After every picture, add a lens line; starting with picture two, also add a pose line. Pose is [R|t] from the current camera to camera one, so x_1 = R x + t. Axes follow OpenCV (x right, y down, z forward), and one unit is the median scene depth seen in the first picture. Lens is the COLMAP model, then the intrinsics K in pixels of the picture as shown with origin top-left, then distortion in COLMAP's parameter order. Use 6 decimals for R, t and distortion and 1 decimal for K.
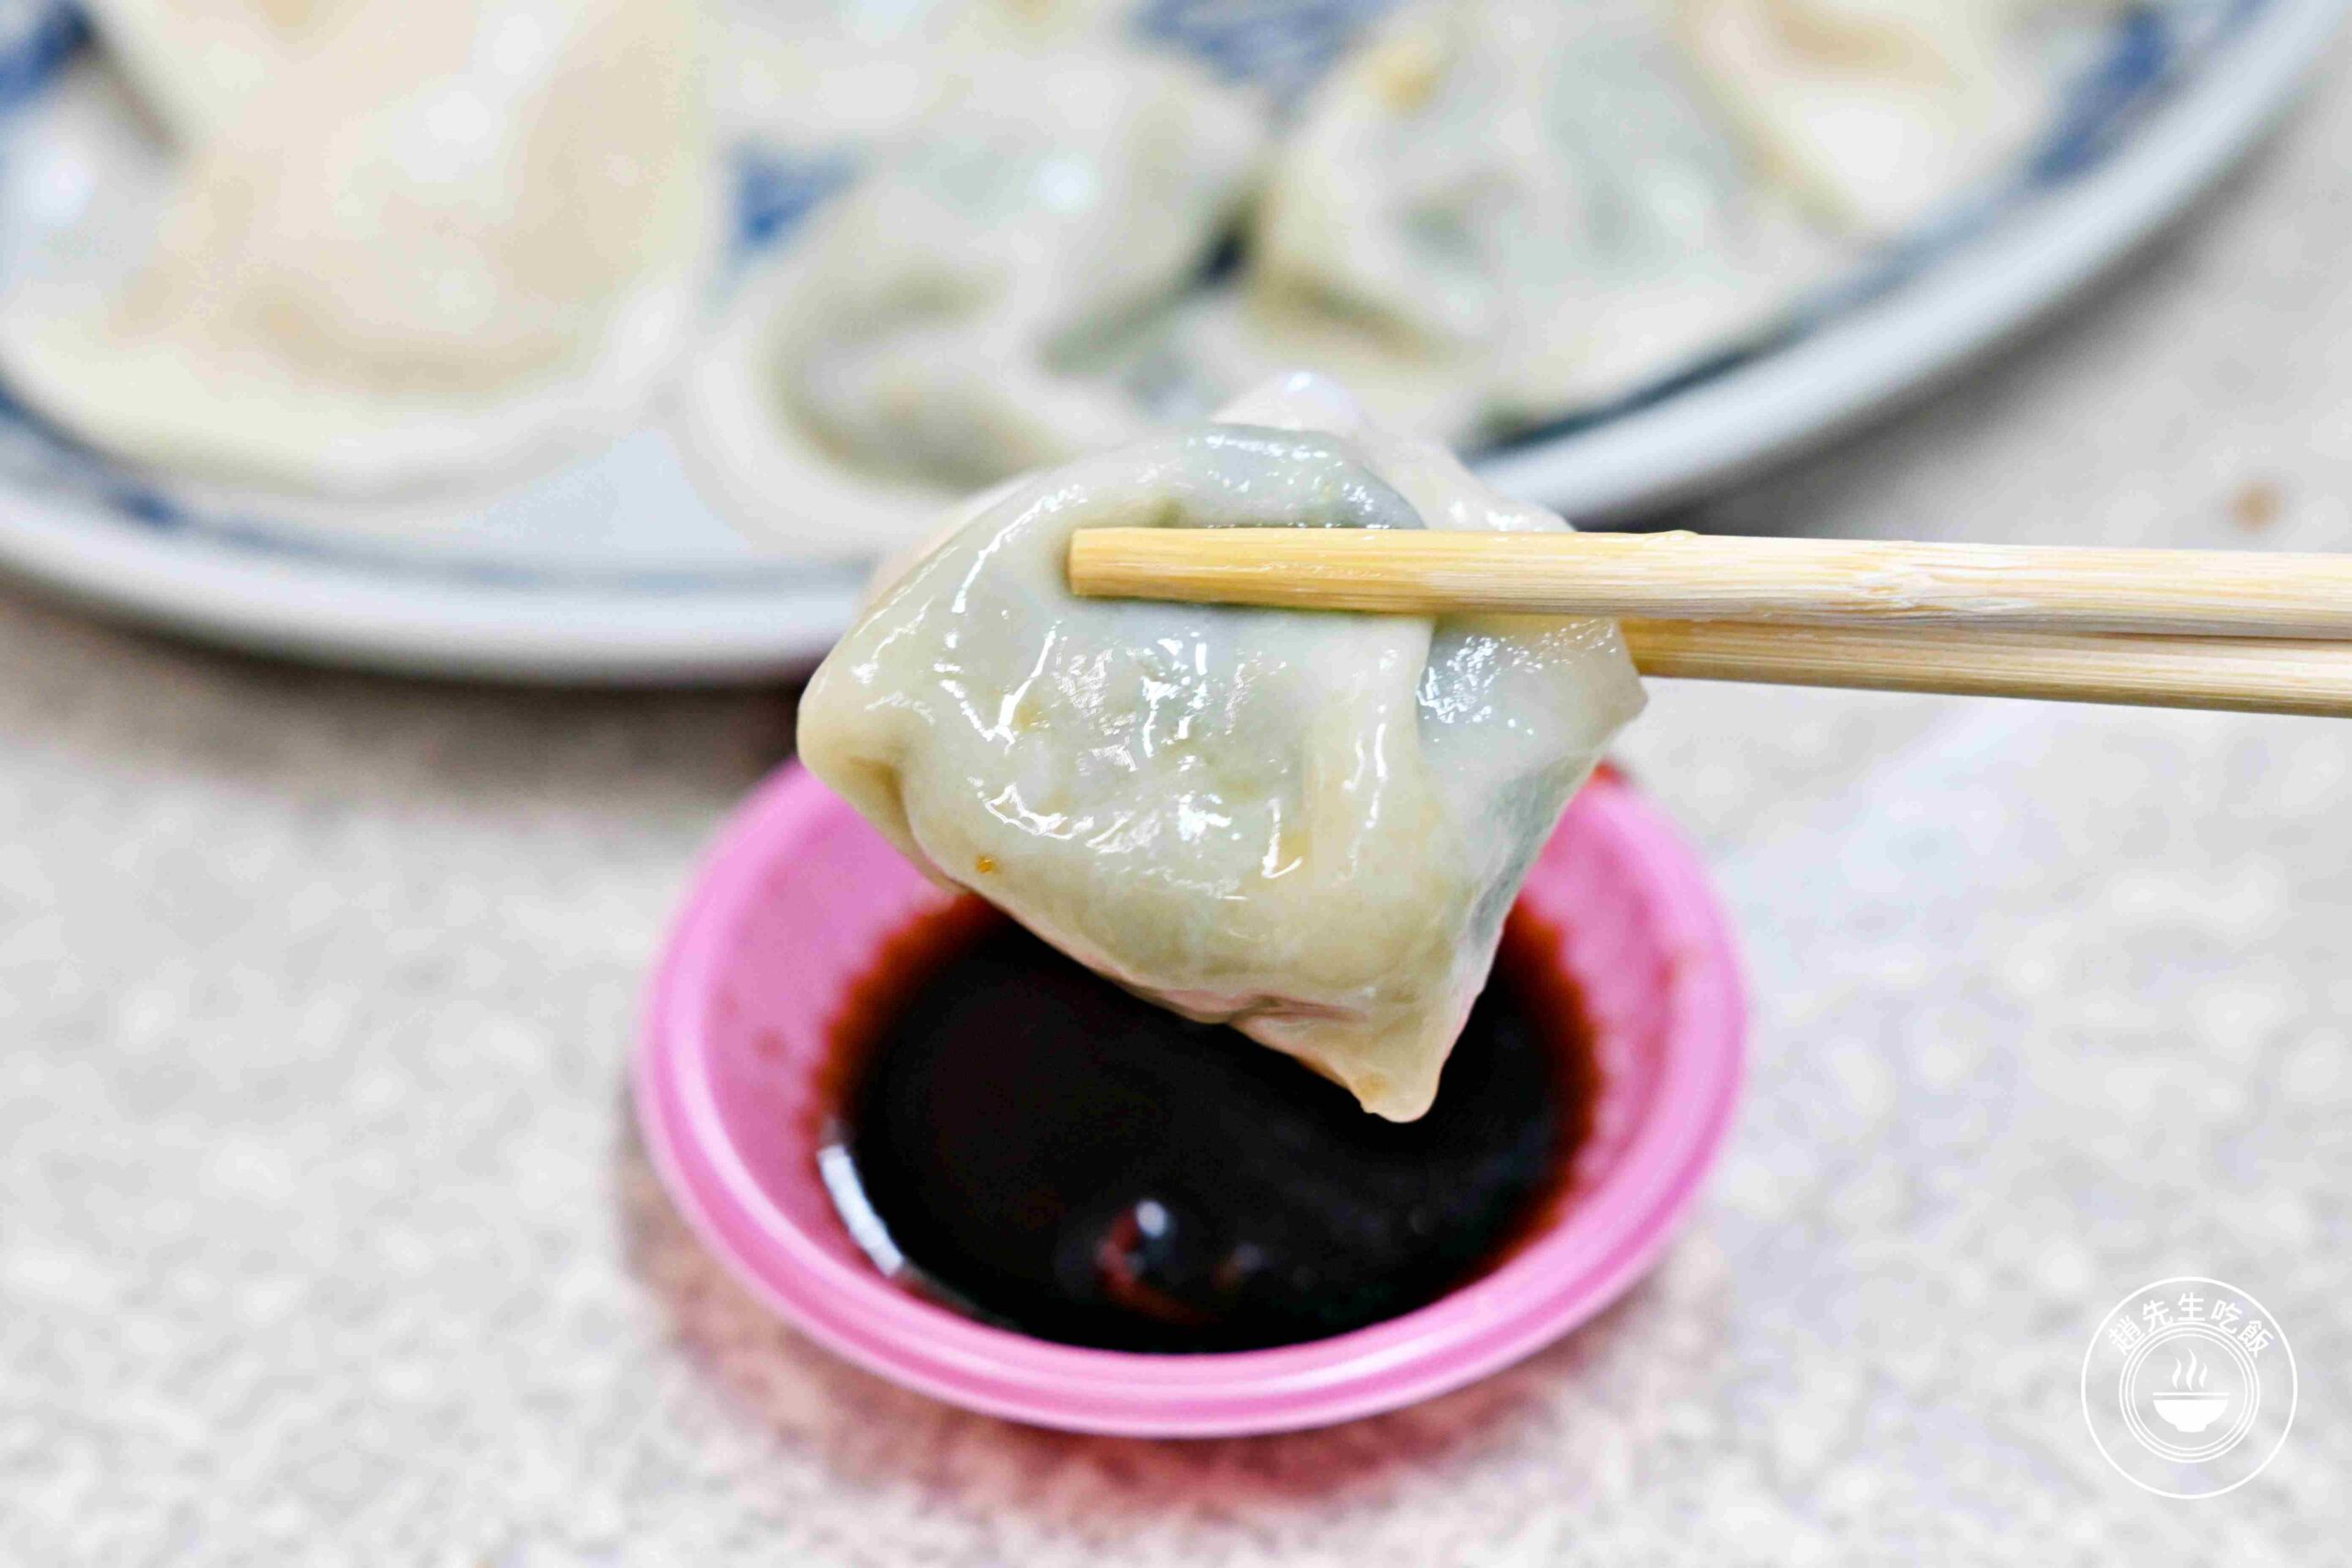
lens RADIAL K [[4865.7, 0, 1189.1], [0, 4865.7, 801.0], [0, 0, 1]] dist [-0.034690, 0.000000]
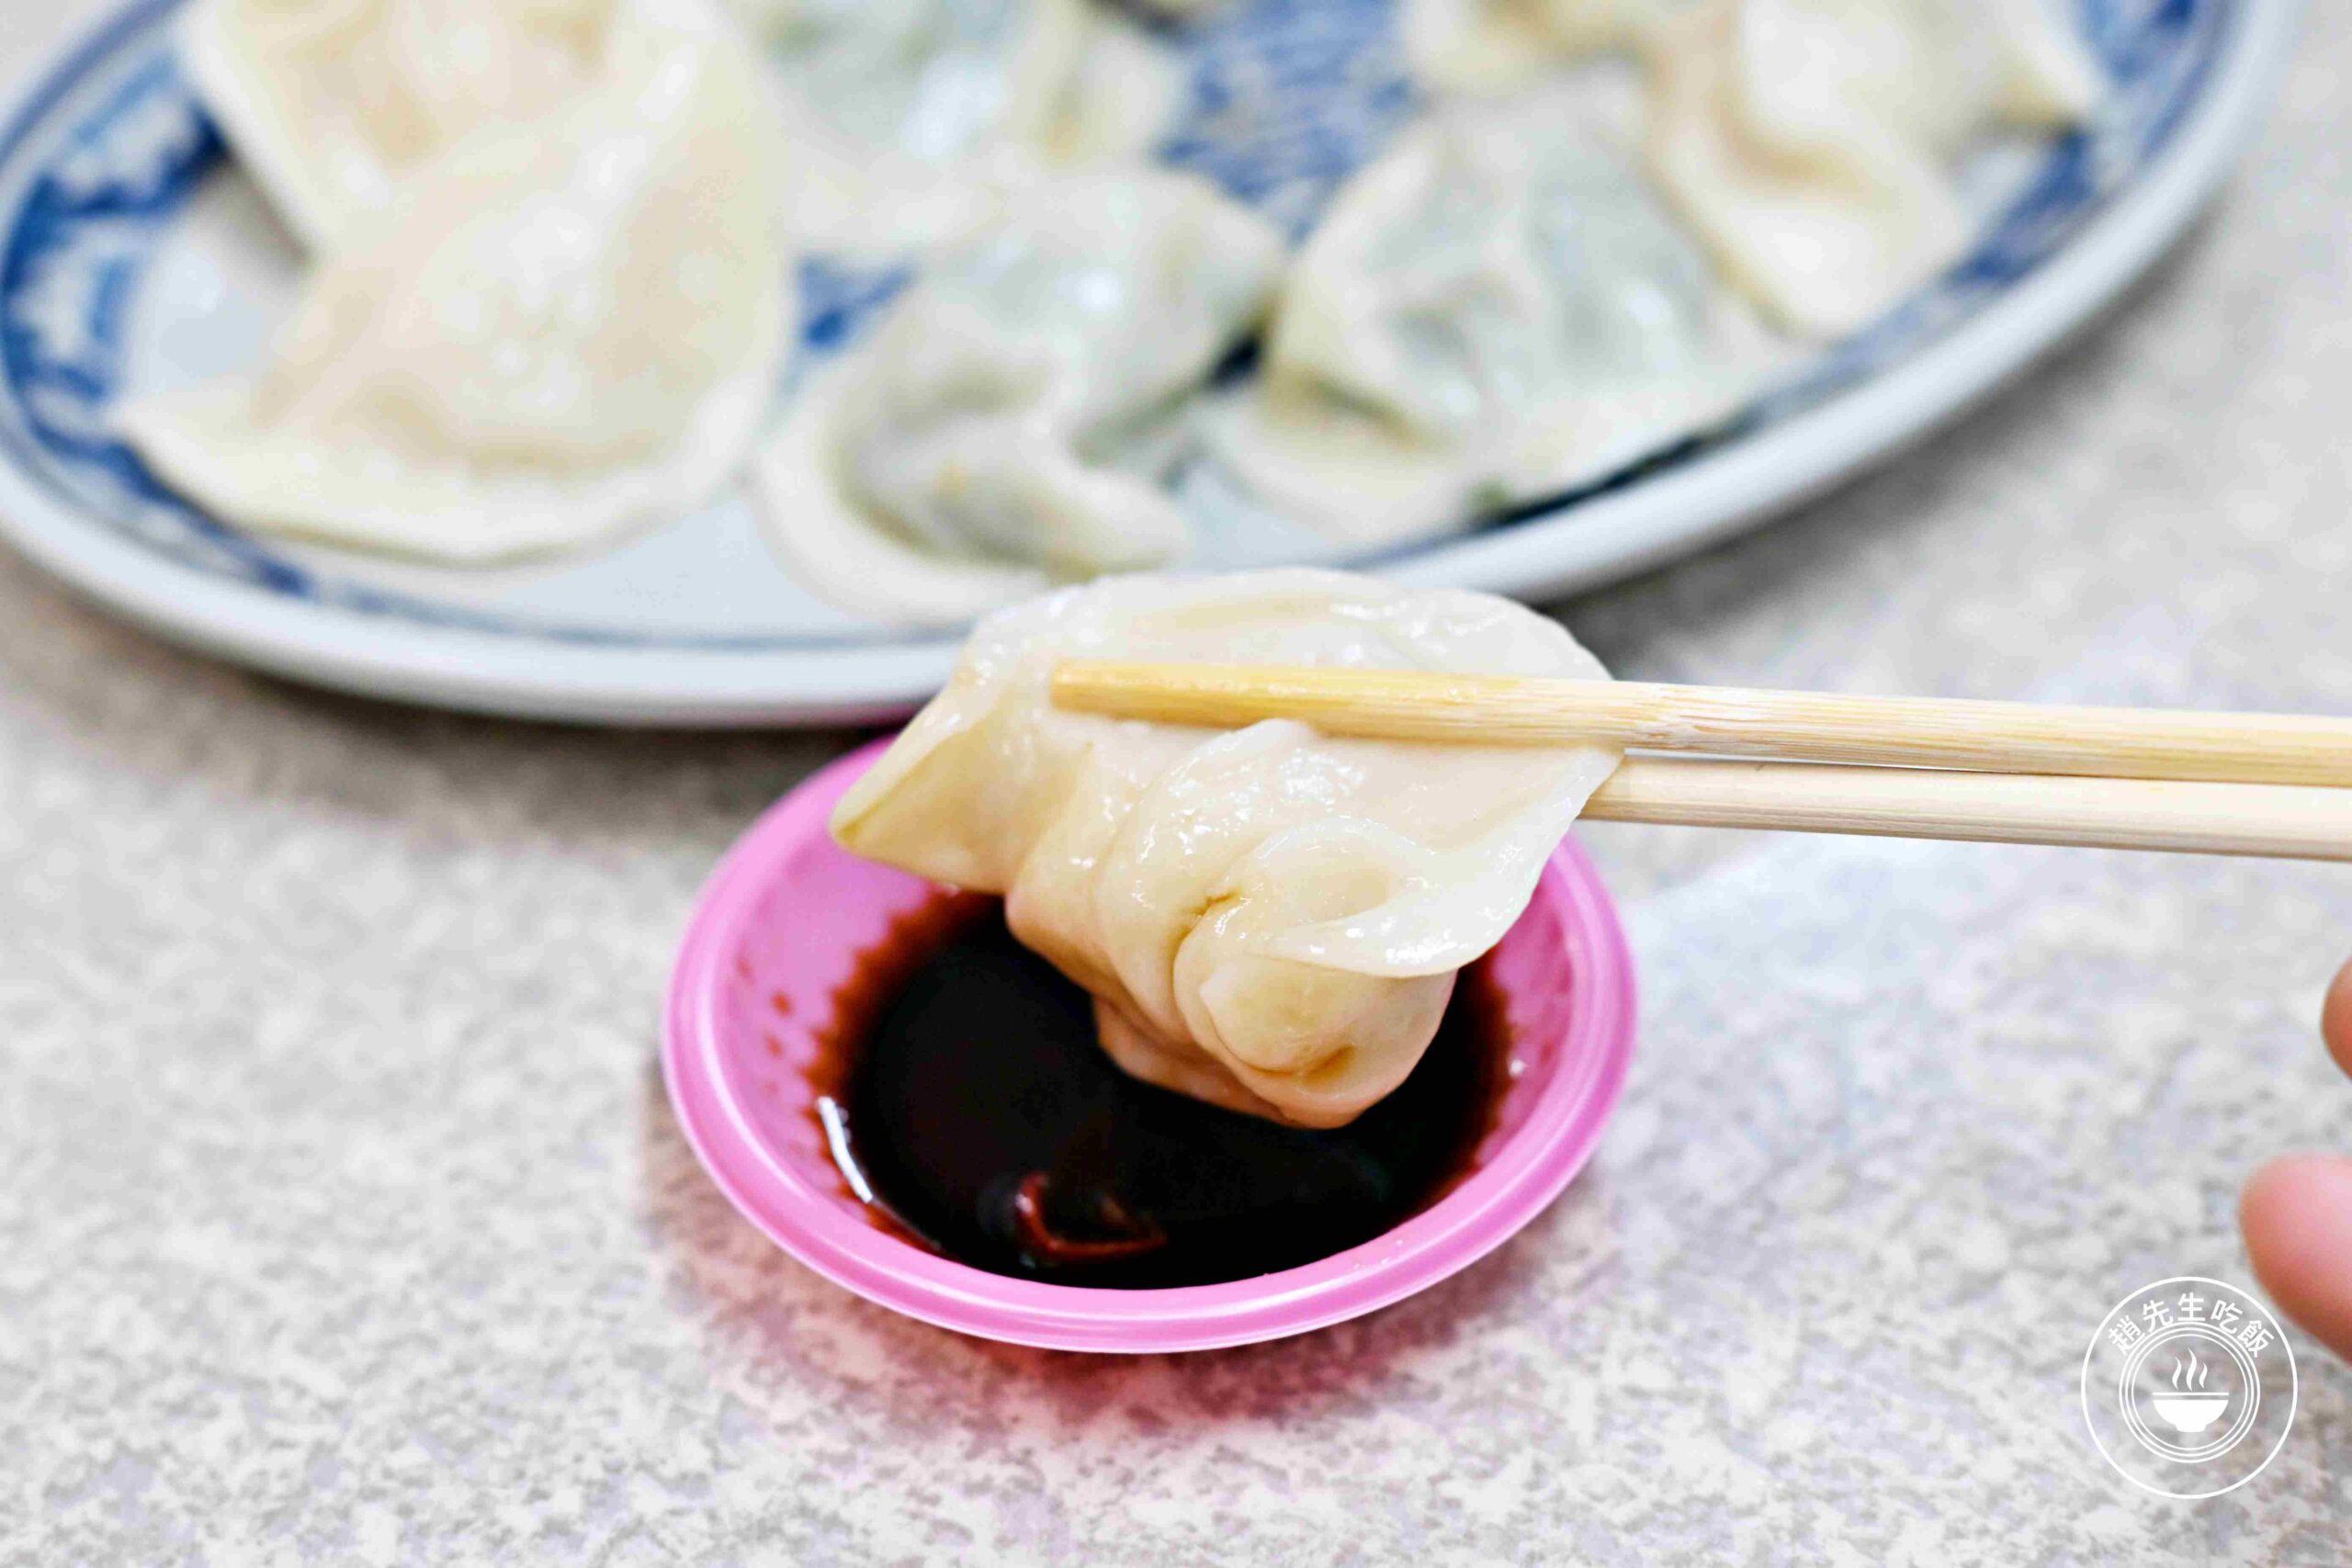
lens RADIAL K [[4865.7, 0, 1176.5], [0, 4865.7, 773.2], [0, 0, 1]] dist [-0.034690, 0.000000]
pose [[0.999975, 0.001063, -0.007019, 0.000514], [-0.001286, 0.999494, -0.031778, 0.020820], [0.006982, 0.031786, 0.999470, -0.123208]]
